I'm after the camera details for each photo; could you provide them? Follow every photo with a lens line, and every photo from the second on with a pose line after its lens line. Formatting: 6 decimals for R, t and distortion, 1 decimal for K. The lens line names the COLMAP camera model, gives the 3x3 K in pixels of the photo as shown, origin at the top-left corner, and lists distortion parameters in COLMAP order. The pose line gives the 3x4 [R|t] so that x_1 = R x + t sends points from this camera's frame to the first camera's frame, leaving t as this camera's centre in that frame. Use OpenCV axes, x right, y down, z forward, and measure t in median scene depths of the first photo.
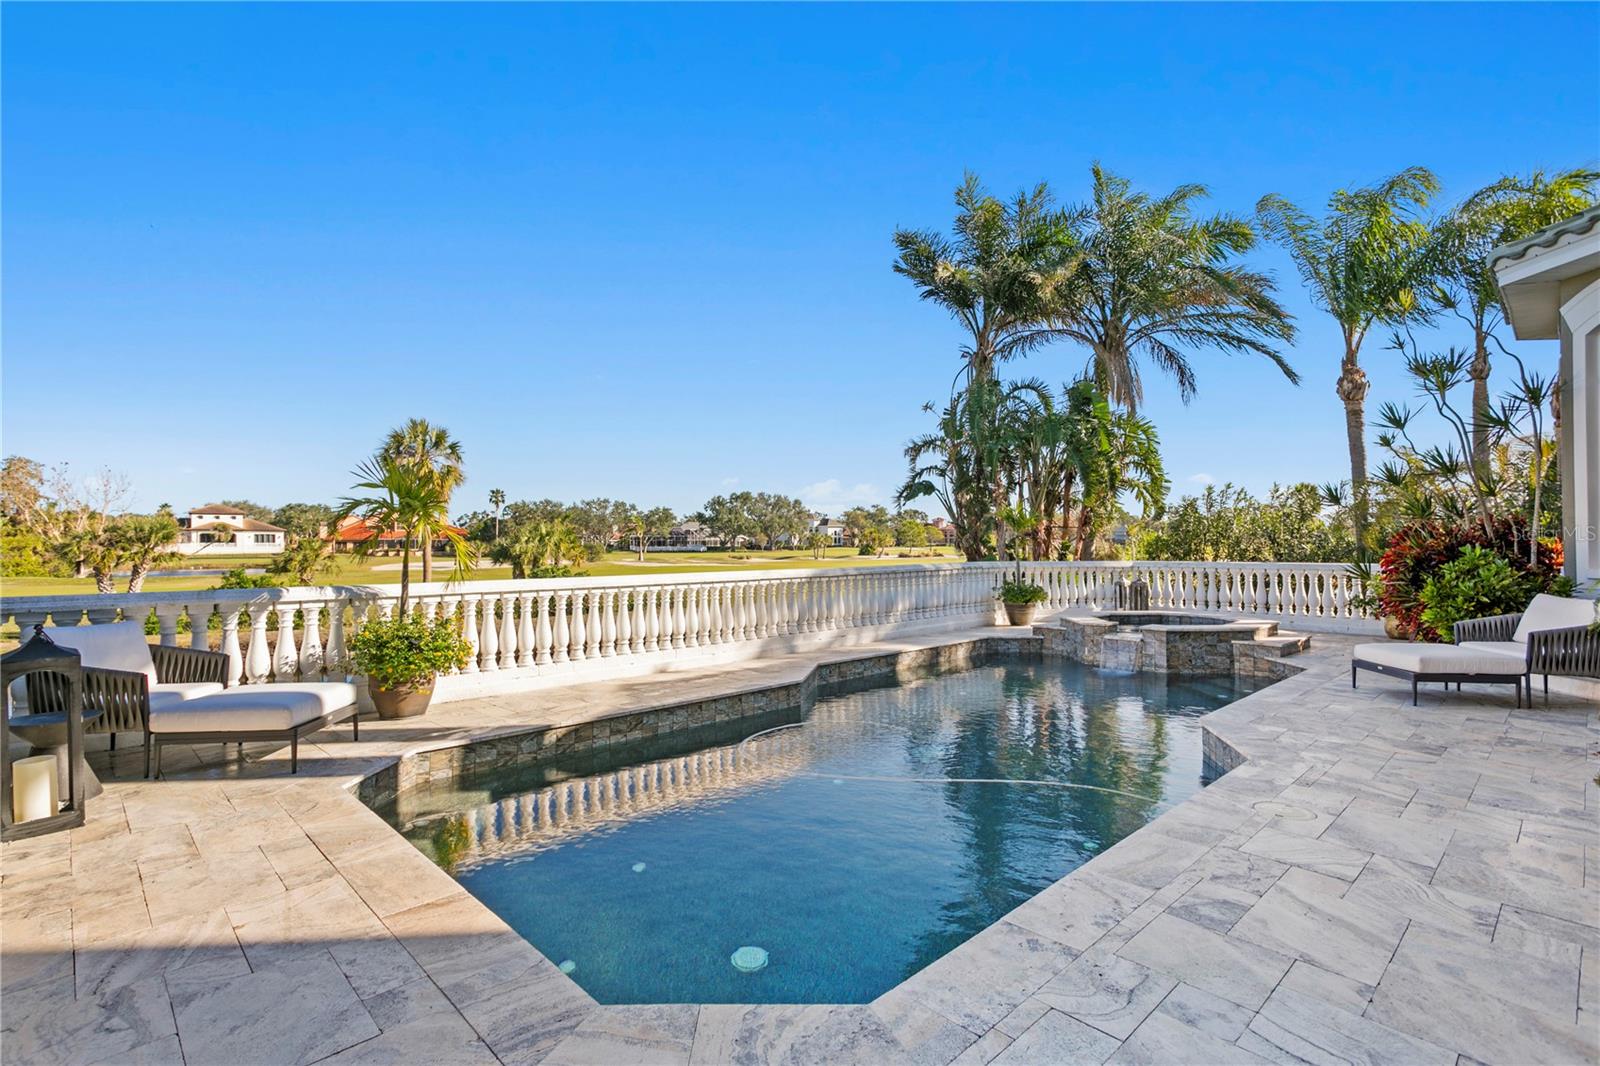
lens RADIAL K [[757.5, 0, 784.3], [0, 757.5, 540.2], [0, 0, 1]] dist [-0.003422, 0.003014]
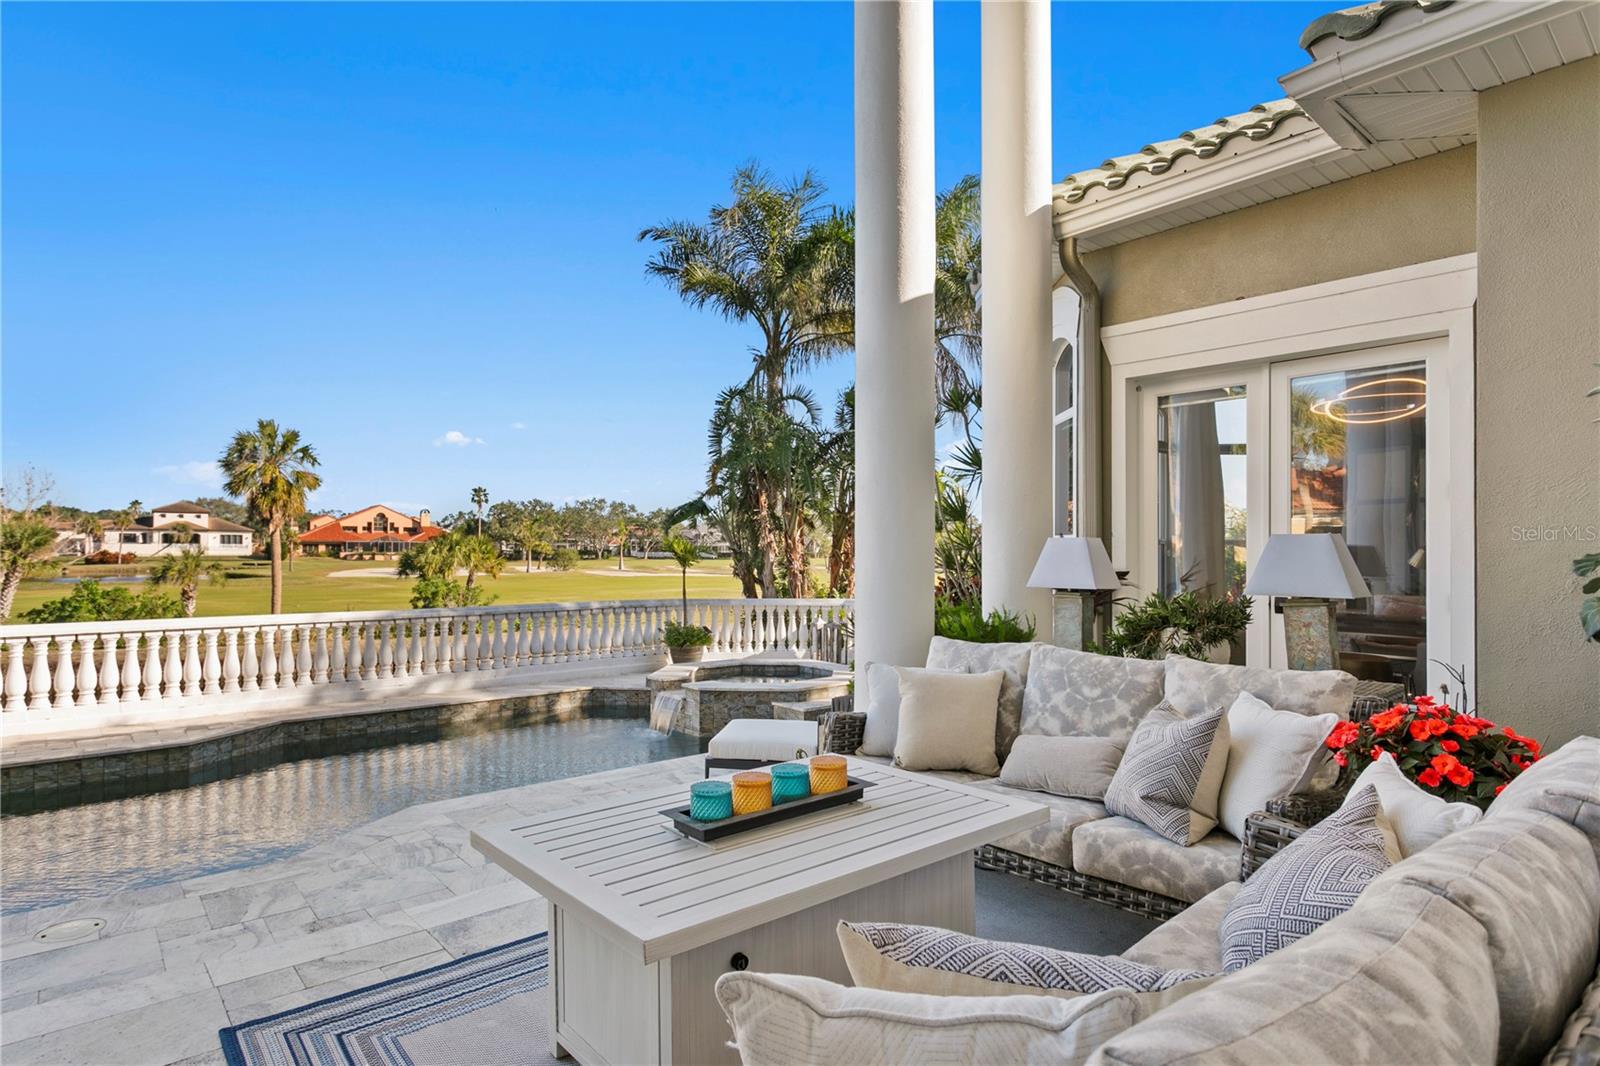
lens RADIAL K [[851.8, 0, 778.8], [0, 851.8, 545.0], [0, 0, 1]] dist [-0.007088, 0.003687]
pose [[0.998840, 0.010527, -0.046988, 0.144534], [-0.010545, 0.999944, -0.000139, -0.011990], [0.046984, 0.000635, 0.998895, -0.001499]]
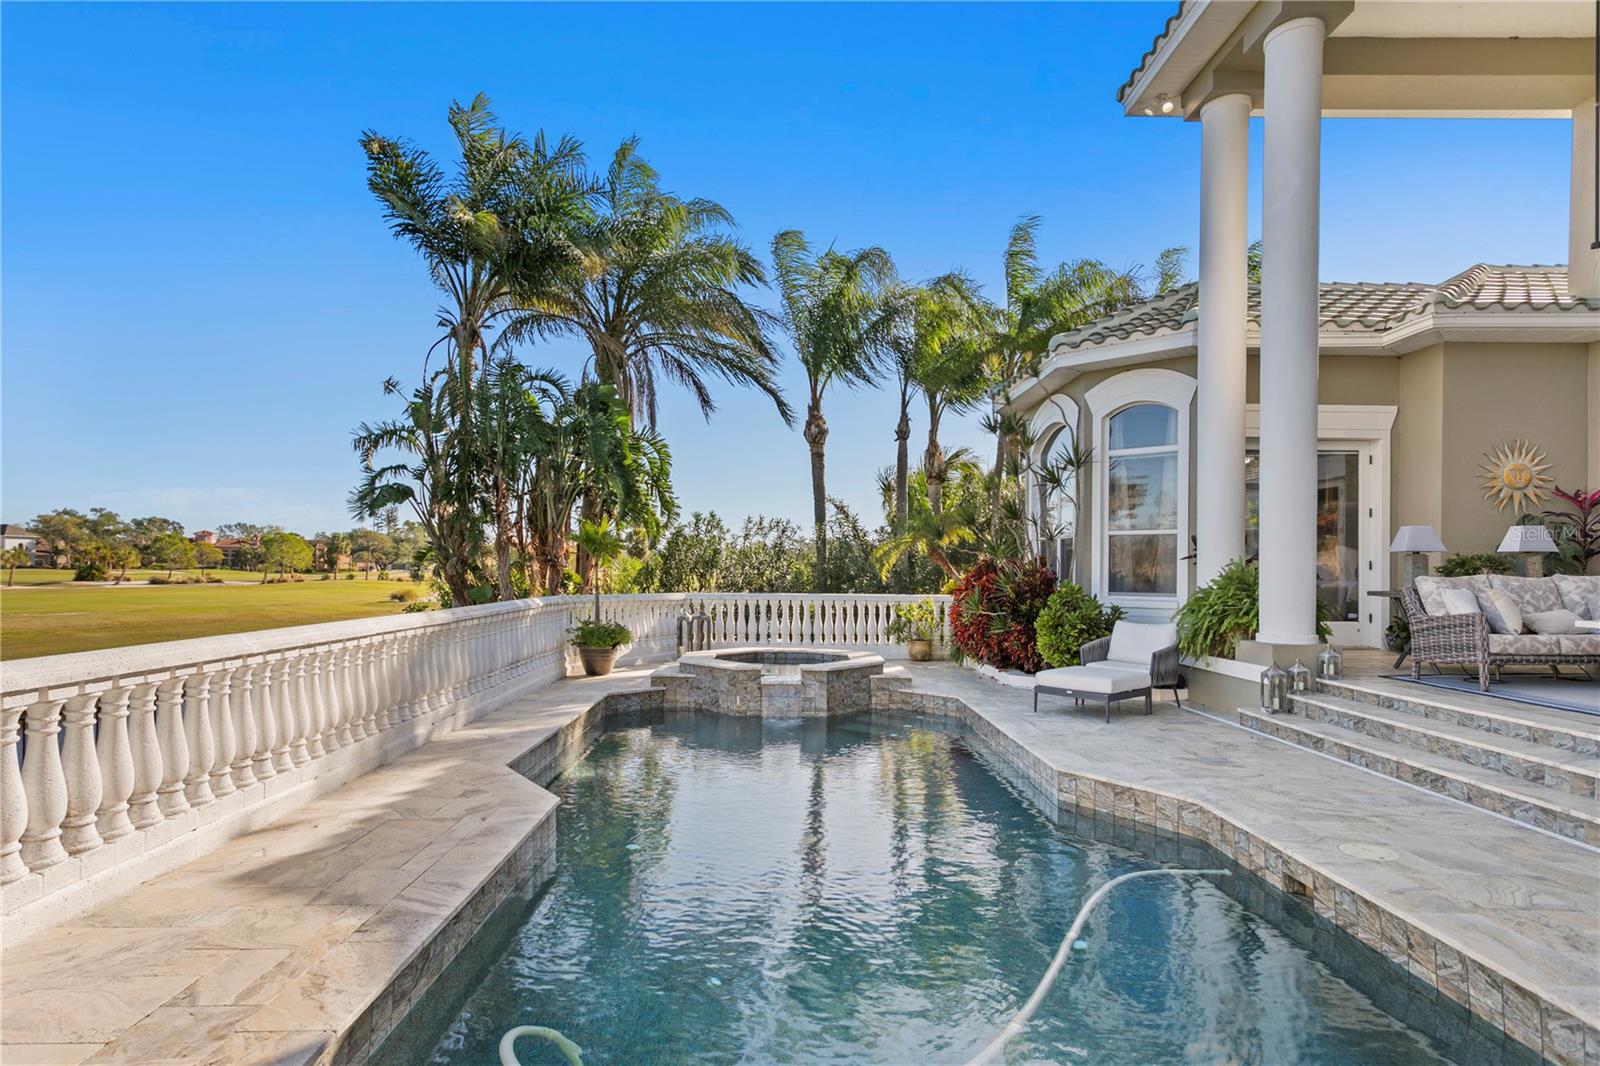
lens RADIAL K [[851.8, 0, 791.9], [0, 851.8, 564.5], [0, 0, 1]] dist [-0.007088, 0.003687]
pose [[0.688530, 0.016979, 0.725009, -0.063525], [-0.016656, 0.999832, -0.007598, -0.000308], [-0.725016, -0.006844, 0.688698, 0.070516]]
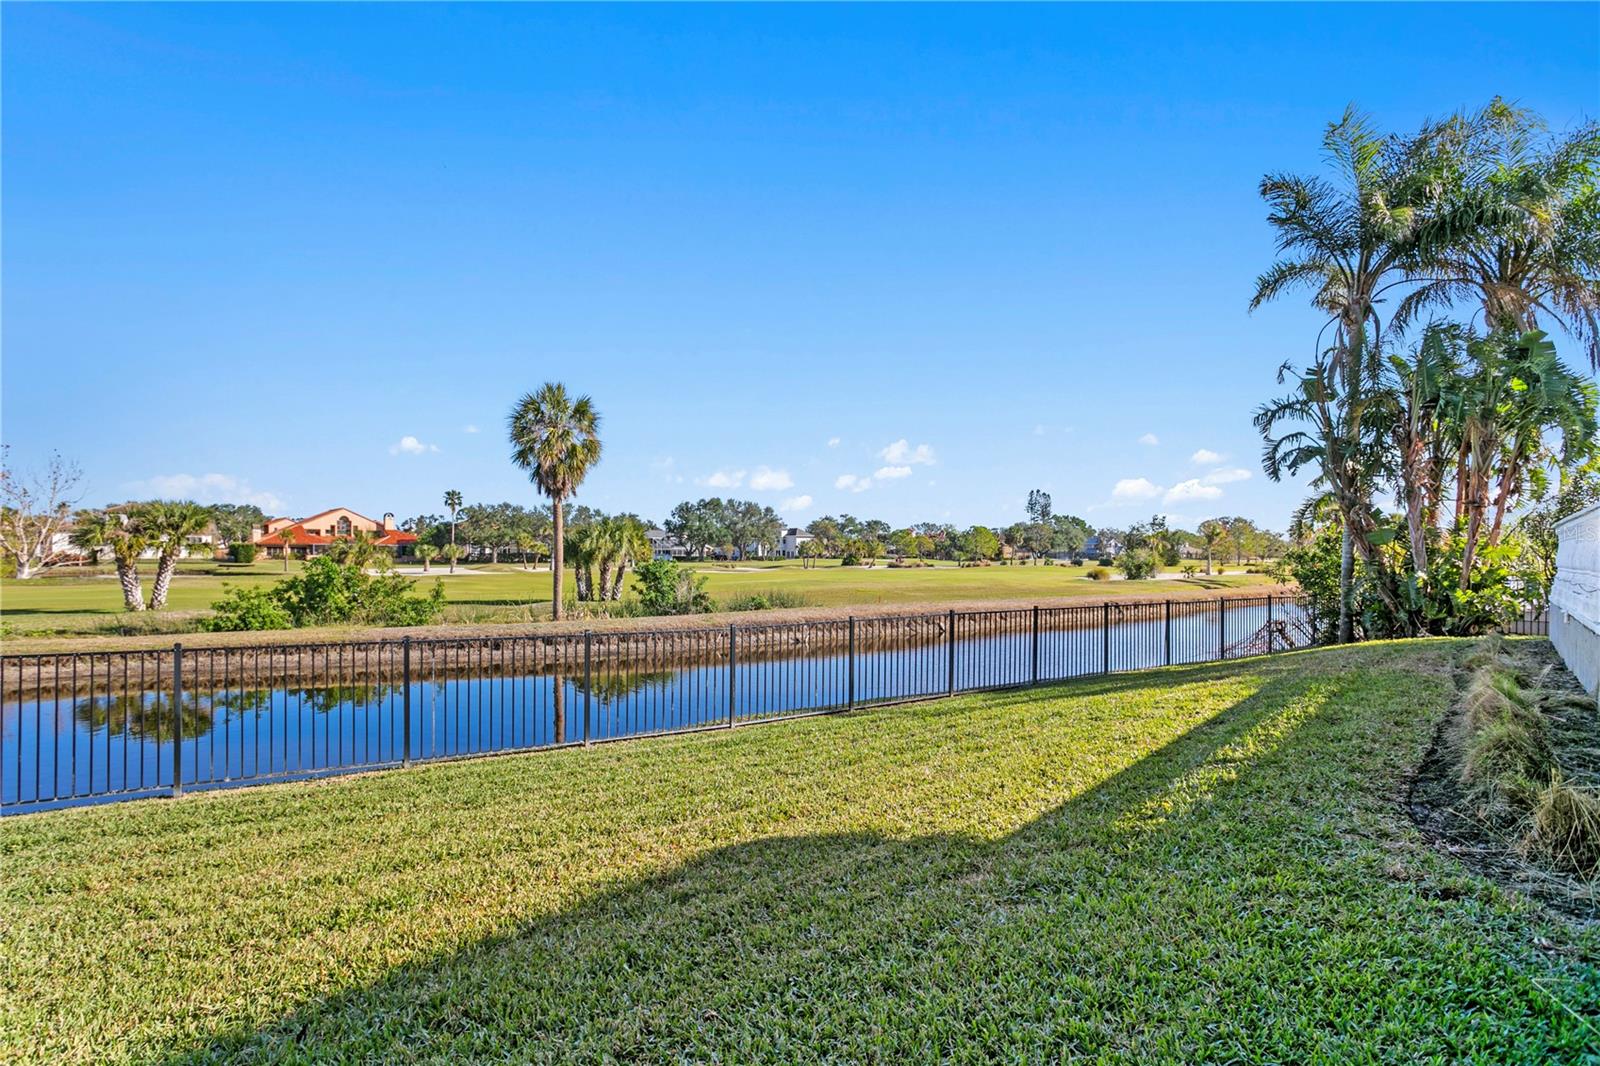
lens RADIAL K [[798.5, 0, 787.0], [0, 798.5, 567.2], [0, 0, 1]] dist [-0.010490, 0.005309]
pose [[0.997846, 0.008039, 0.065111, -0.209575], [-0.009244, 0.999791, 0.018237, 0.022104], [-0.064951, -0.018799, 0.997711, 0.051188]]
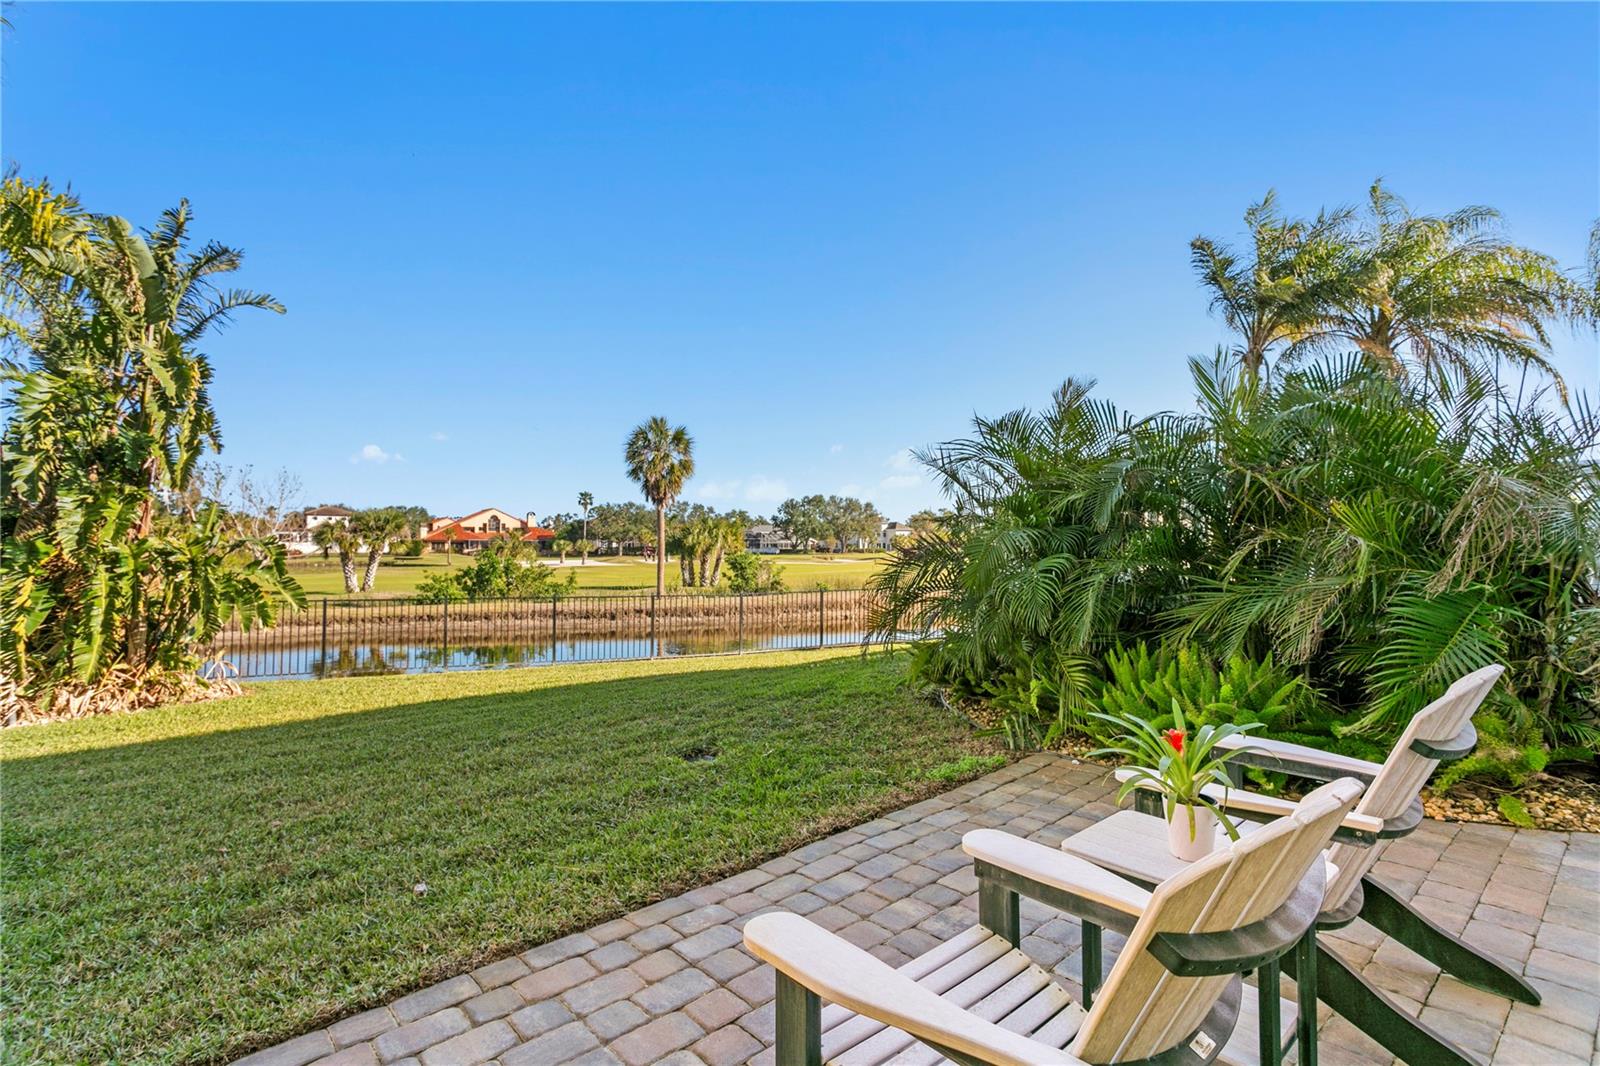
lens RADIAL K [[757.5, 0, 786.5], [0, 757.5, 542.5], [0, 0, 1]] dist [-0.003422, 0.003014]
pose [[0.997394, 0.004521, -0.072008, -0.161467], [-0.004745, 0.999984, -0.002937, 0.020288], [0.071994, 0.003271, 0.997400, -0.081318]]
